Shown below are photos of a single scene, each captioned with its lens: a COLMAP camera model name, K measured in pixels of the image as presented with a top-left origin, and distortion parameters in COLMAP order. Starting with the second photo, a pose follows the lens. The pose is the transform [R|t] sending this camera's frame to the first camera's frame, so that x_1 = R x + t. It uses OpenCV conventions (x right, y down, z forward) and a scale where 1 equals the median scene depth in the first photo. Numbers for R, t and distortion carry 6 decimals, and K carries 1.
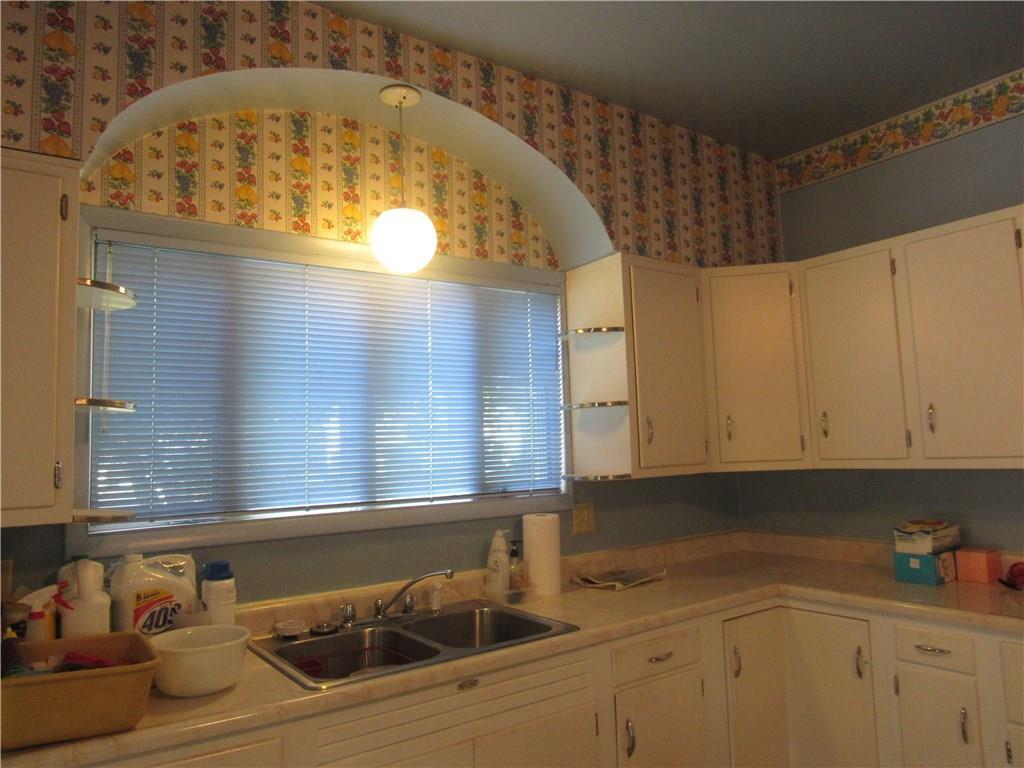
lens RADIAL K [[725.8, 0, 508.0], [0, 725.8, 380.0], [0, 0, 1]] dist [-0.045818, 0.021630]
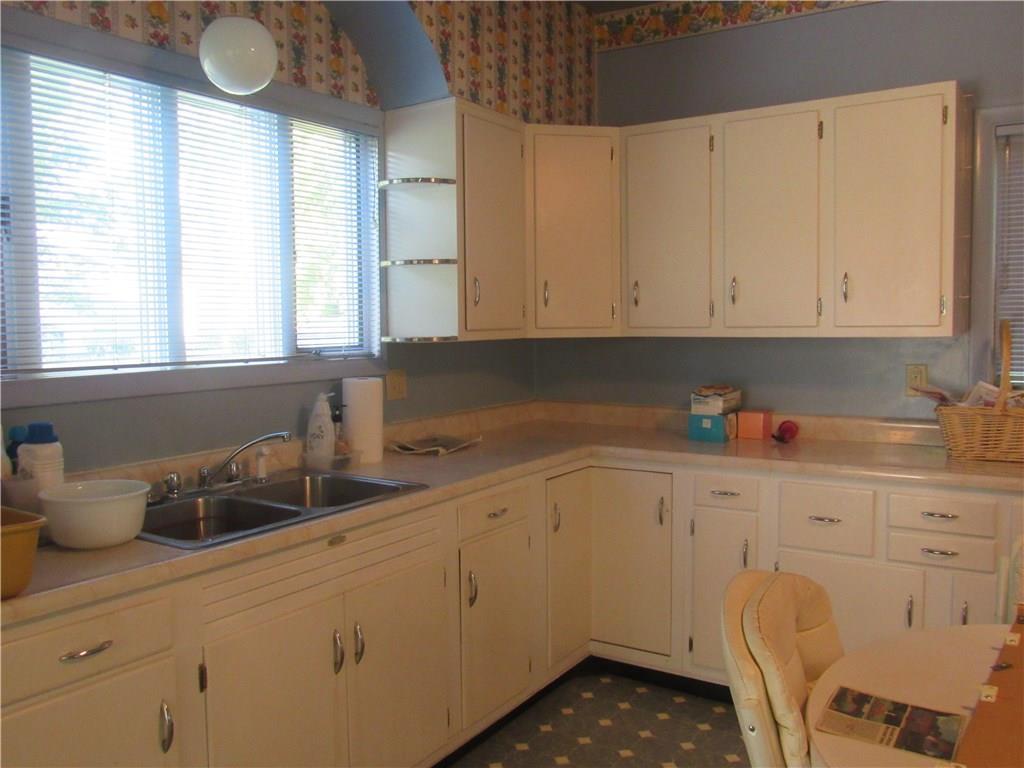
lens RADIAL K [[866.2, 0, 512.5], [0, 866.2, 385.3], [0, 0, 1]] dist [-0.067928, 0.024407]
pose [[0.928293, -0.001472, 0.371846, -0.187250], [-0.057232, 0.987511, 0.146785, 0.021273], [-0.367419, -0.157541, 0.916616, -0.085644]]
